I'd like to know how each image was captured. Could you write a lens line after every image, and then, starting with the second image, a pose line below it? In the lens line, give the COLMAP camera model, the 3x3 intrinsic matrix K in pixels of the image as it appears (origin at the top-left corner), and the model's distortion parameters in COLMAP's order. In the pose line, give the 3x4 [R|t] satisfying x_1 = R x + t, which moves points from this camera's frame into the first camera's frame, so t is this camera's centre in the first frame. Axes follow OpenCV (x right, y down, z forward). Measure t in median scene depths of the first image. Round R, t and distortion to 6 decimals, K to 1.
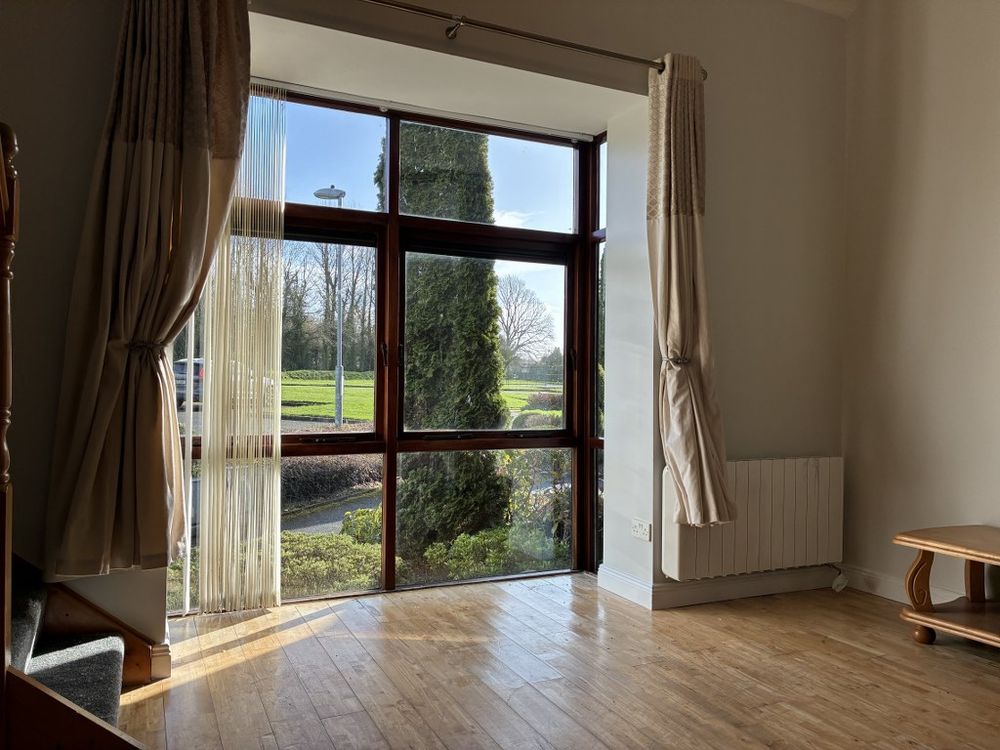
lens RADIAL K [[762.3, 0, 500.0], [0, 762.3, 375.0], [0, 0, 1]] dist [0.004518, 0.002632]
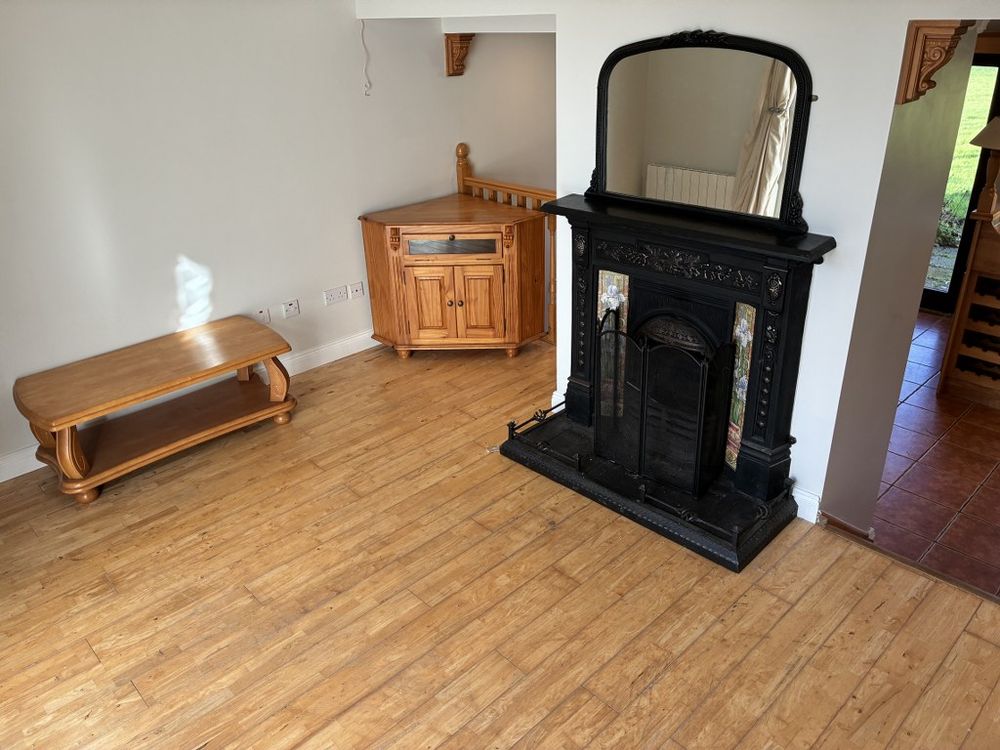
lens RADIAL K [[762.3, 0, 500.0], [0, 762.3, 375.0], [0, 0, 1]] dist [0.004518, 0.002632]
pose [[-0.325953, -0.400479, 0.856371, -0.523219], [0.021058, 0.902543, 0.430086, -0.274655], [-0.945151, 0.158221, -0.285754, 0.927549]]
